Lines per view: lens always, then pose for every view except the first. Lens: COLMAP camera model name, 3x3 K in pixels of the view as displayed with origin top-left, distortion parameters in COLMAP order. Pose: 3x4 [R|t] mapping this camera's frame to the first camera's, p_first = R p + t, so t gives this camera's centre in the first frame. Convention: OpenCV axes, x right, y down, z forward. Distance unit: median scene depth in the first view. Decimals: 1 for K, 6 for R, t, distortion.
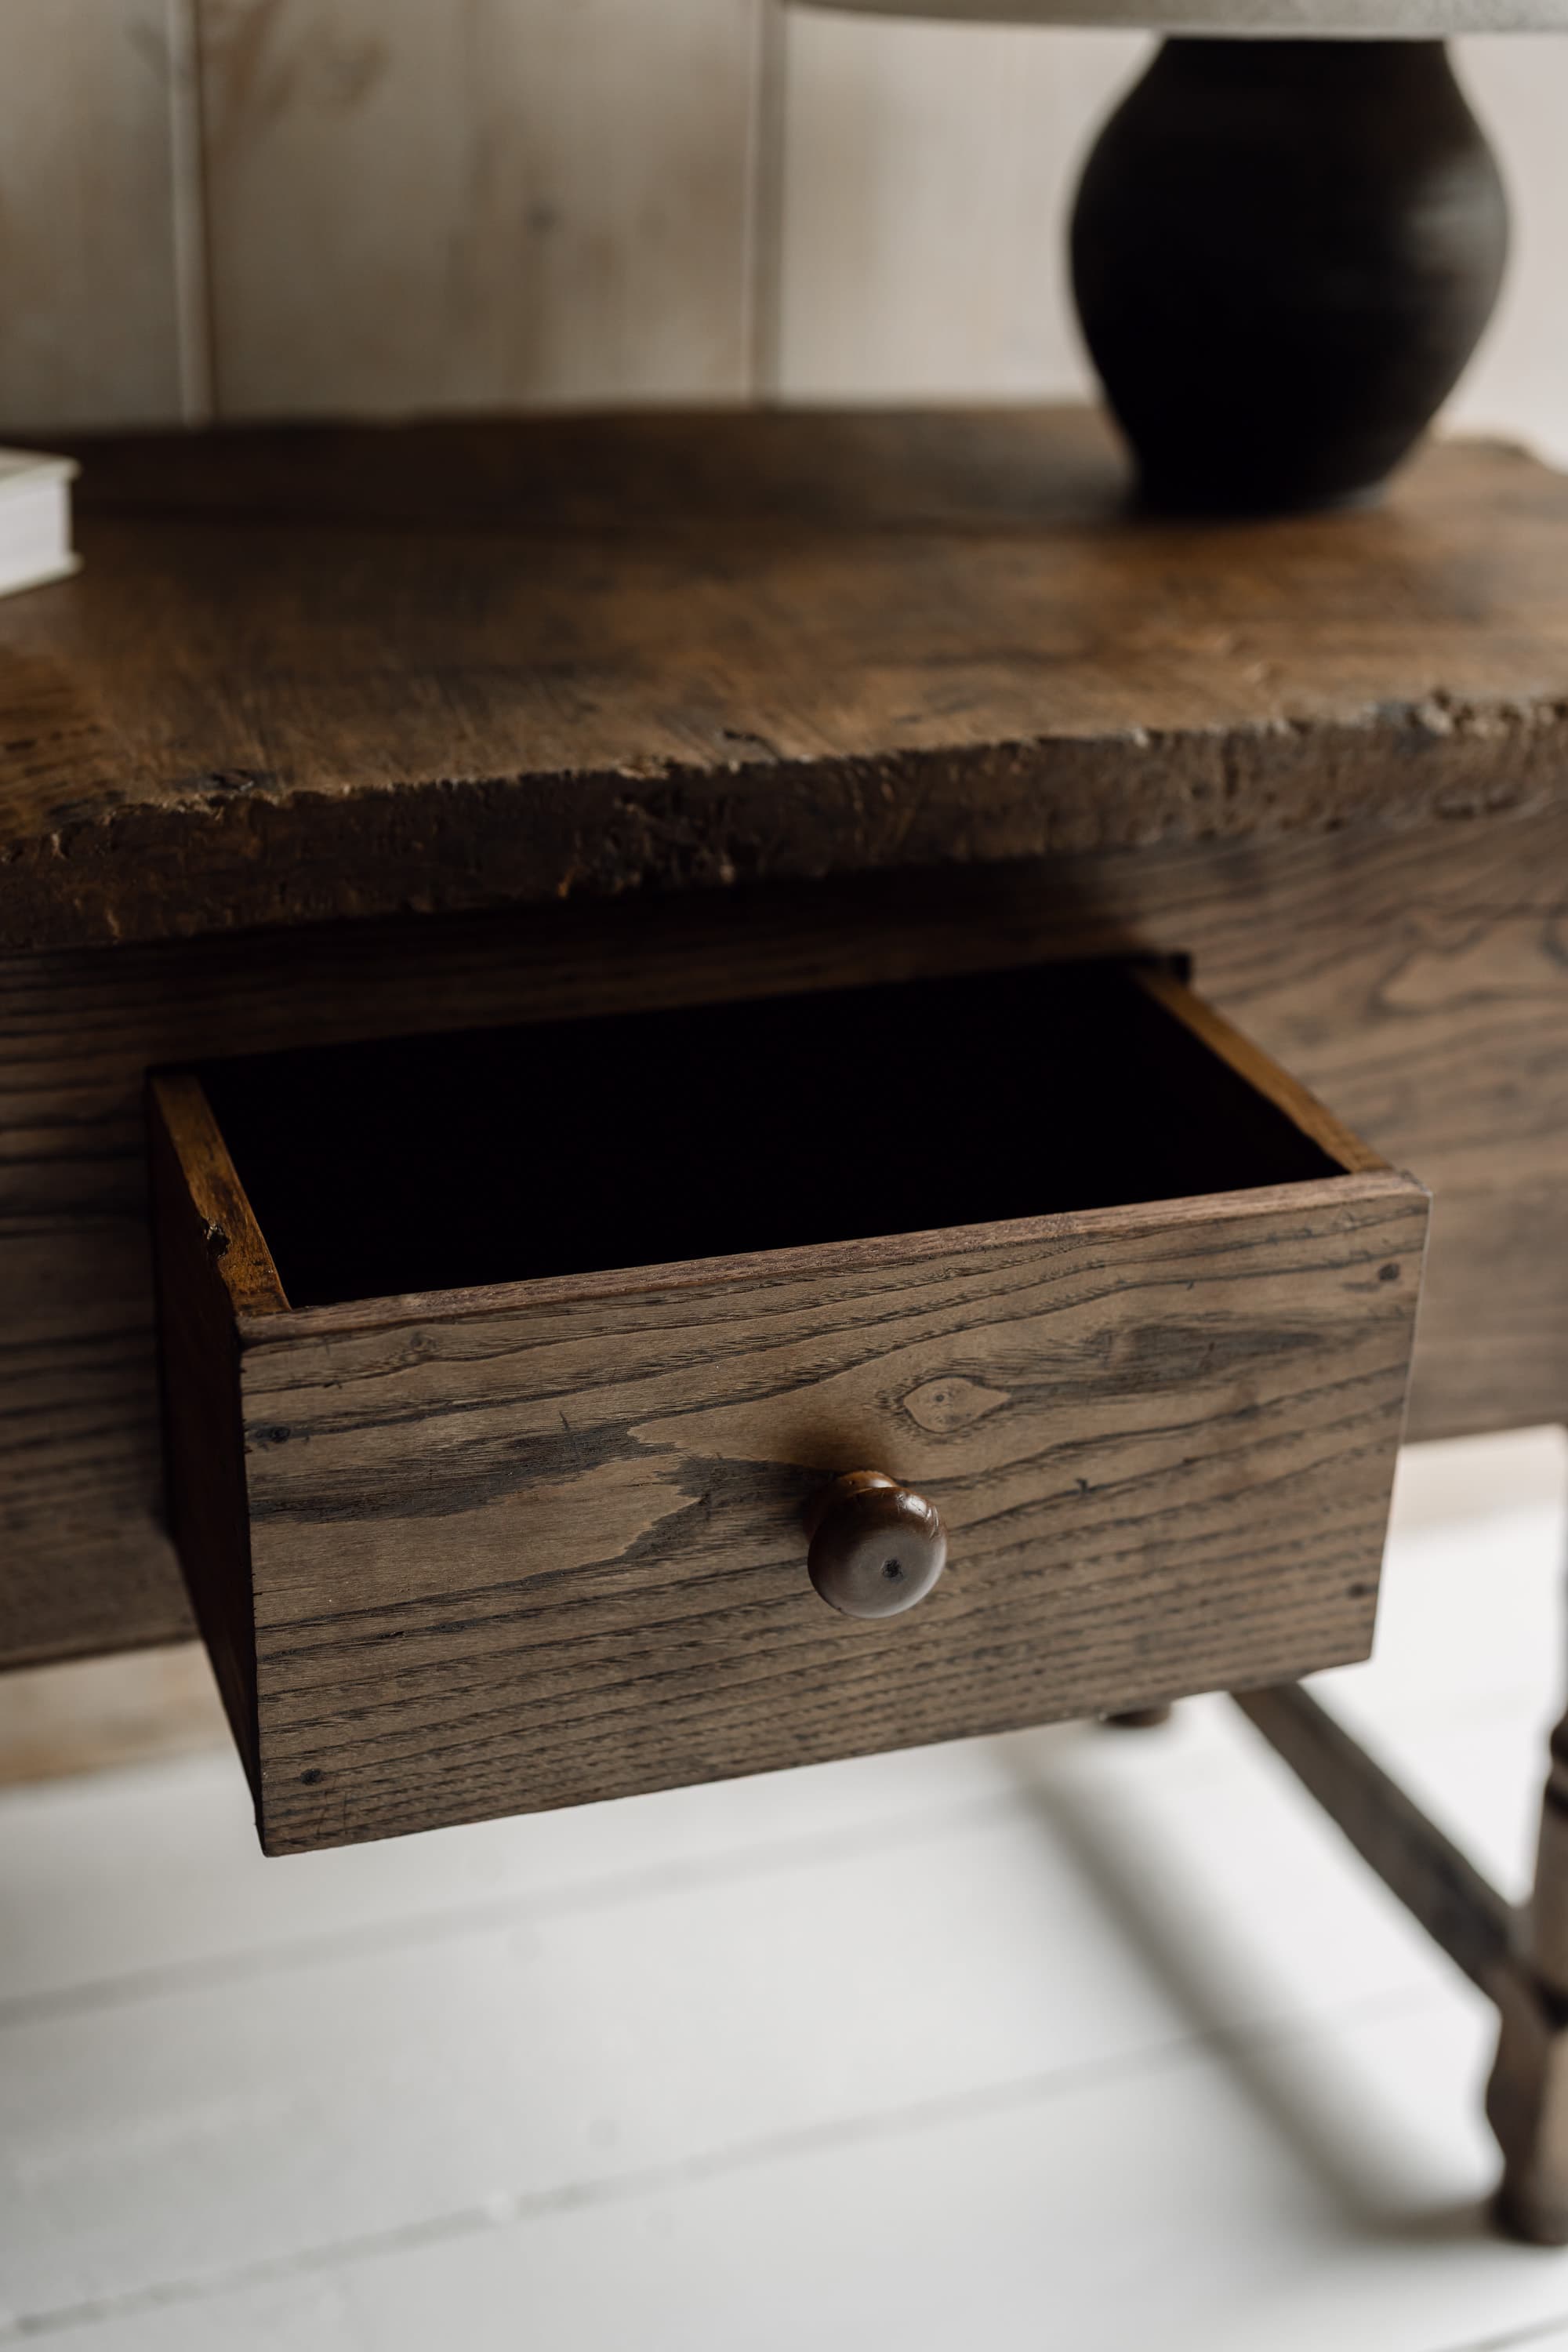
lens RADIAL K [[3318.3, 0, 764.7], [0, 3318.3, 1175.9], [0, 0, 1]] dist [0.000339, 0.001623]
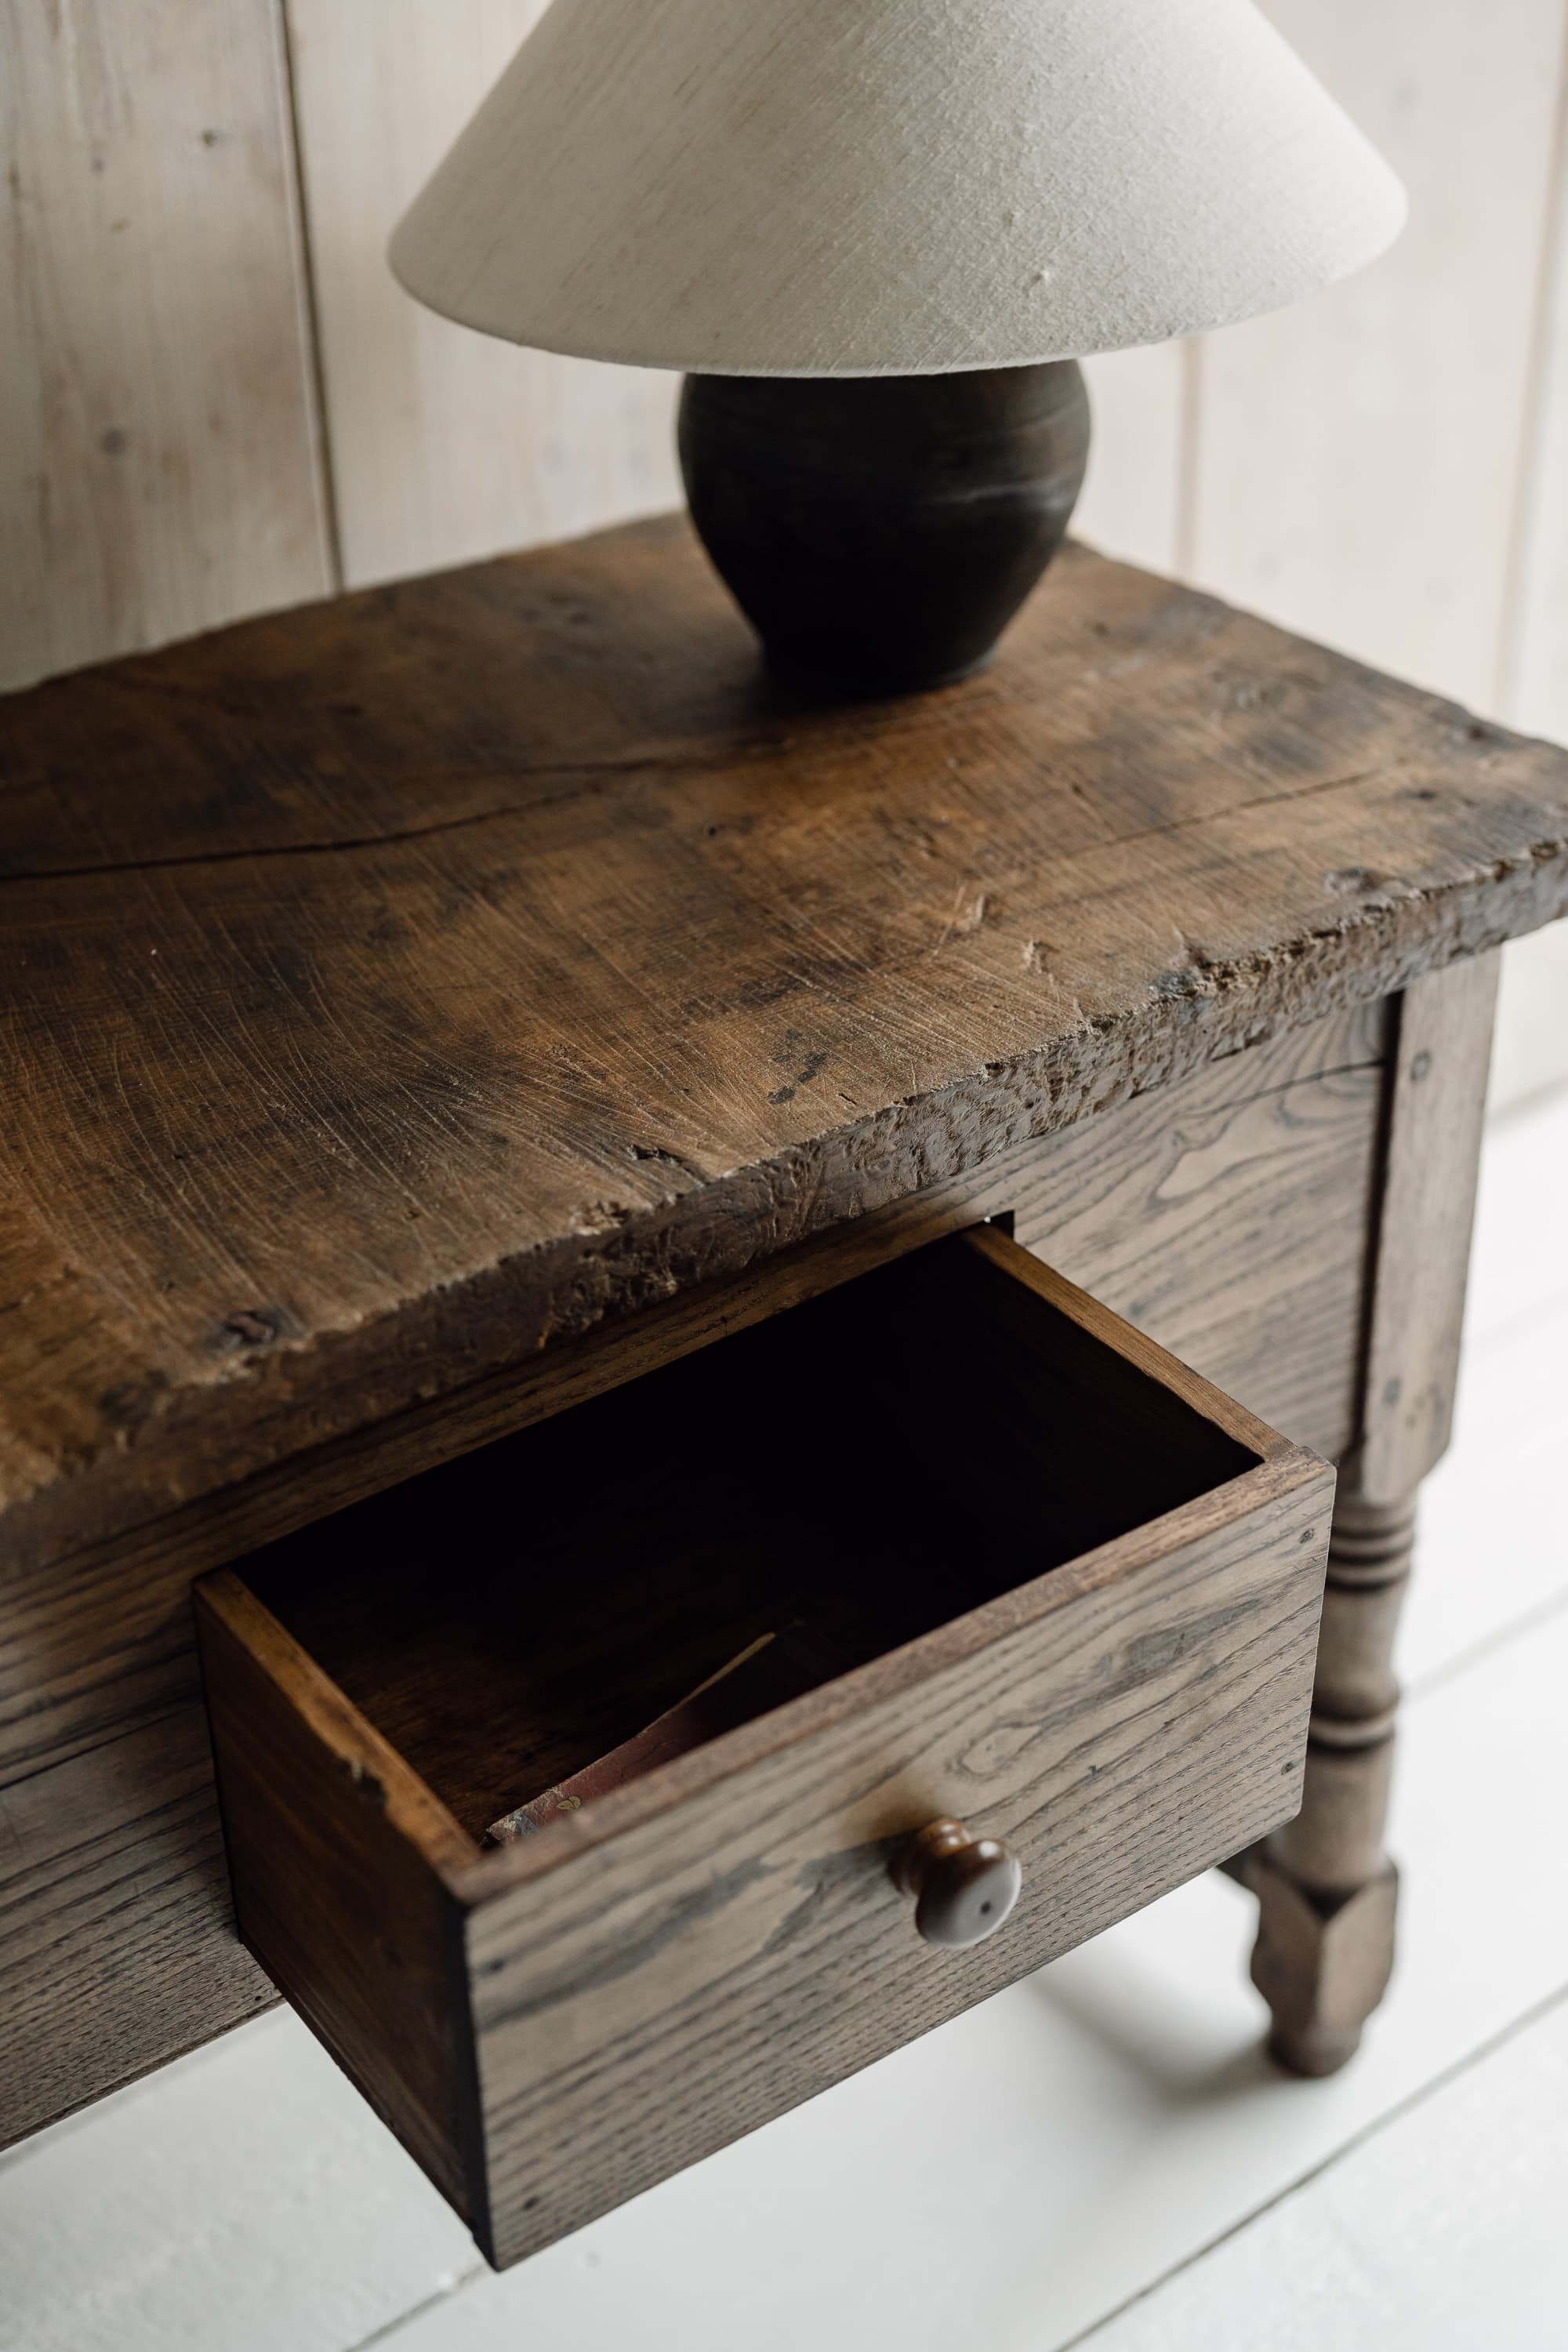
lens RADIAL K [[3318.3, 0, 764.7], [0, 3318.3, 1175.9], [0, 0, 1]] dist [0.000339, 0.001623]
pose [[0.953559, -0.196790, 0.228032, -0.237531], [0.161983, 0.973307, 0.162591, -0.316321], [-0.253941, -0.118103, 0.959982, -0.065813]]
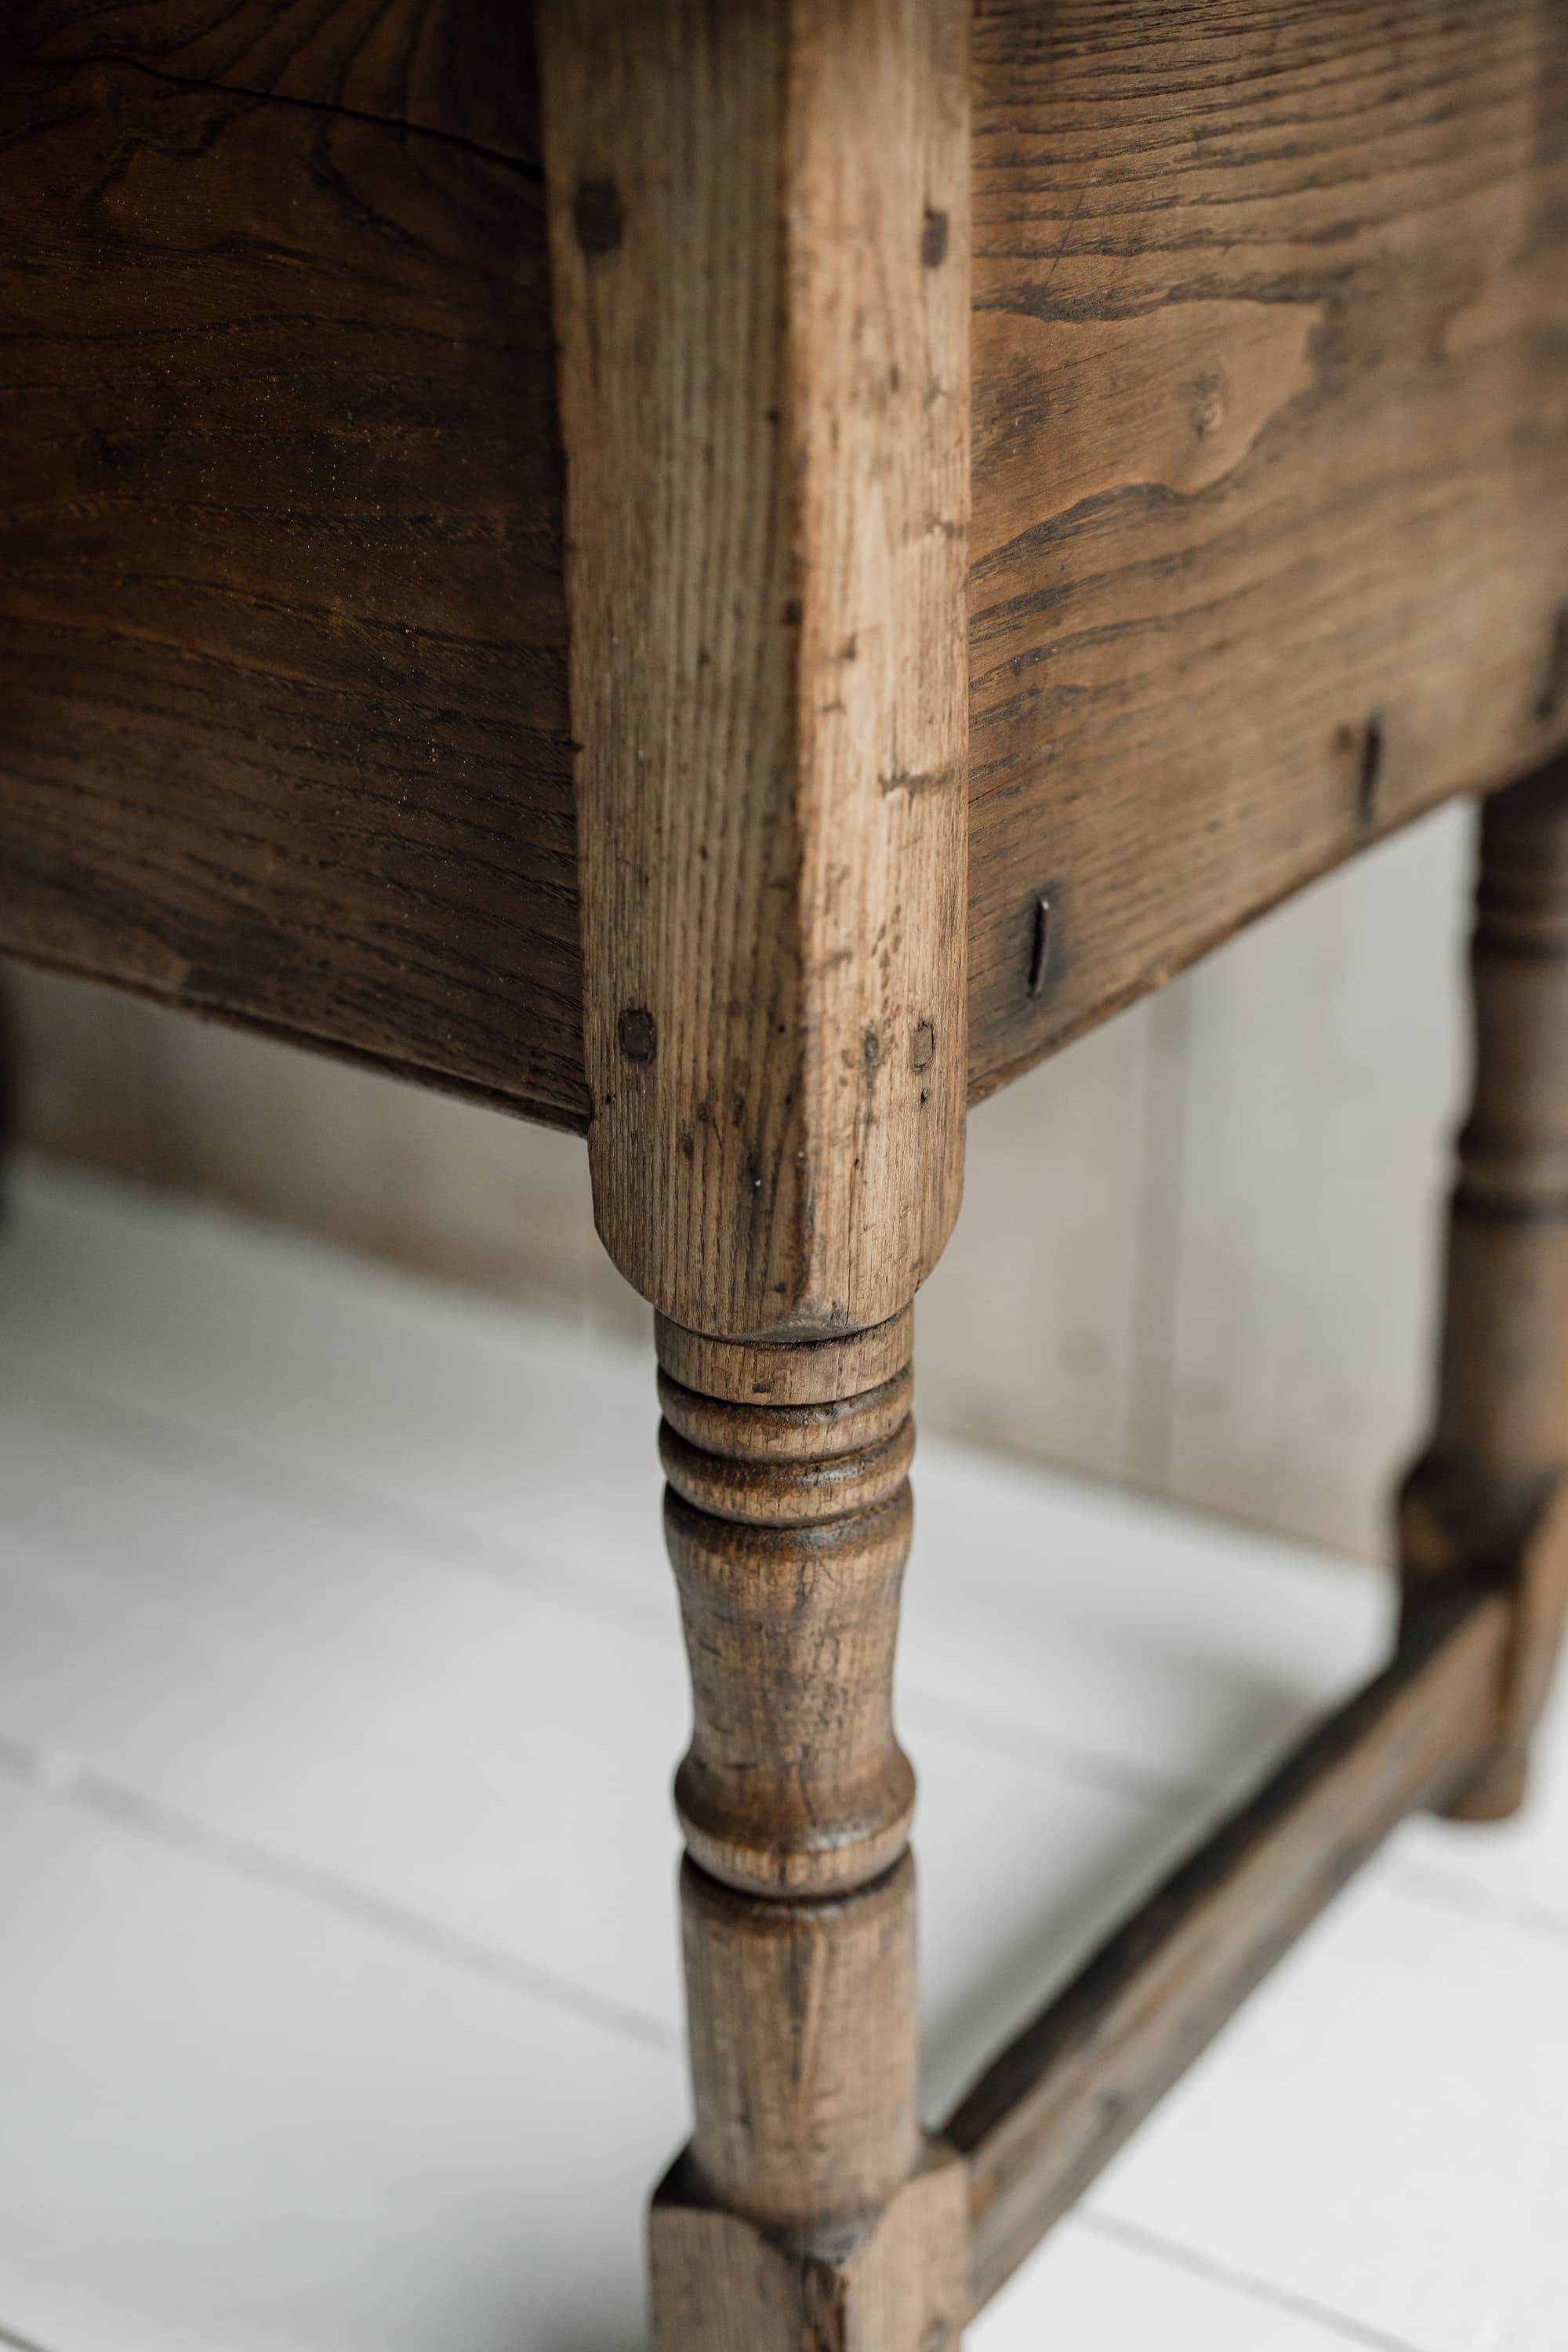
lens RADIAL K [[3378.0, 0, 796.3], [0, 3378.0, 1180.6], [0, 0, 1]] dist [-0.017814, 0.140072]
pose [[0.587642, 0.309960, -0.747397, 0.929690], [-0.305129, 0.940408, 0.150097, -0.021910], [0.749382, 0.139850, 0.647201, 0.848392]]
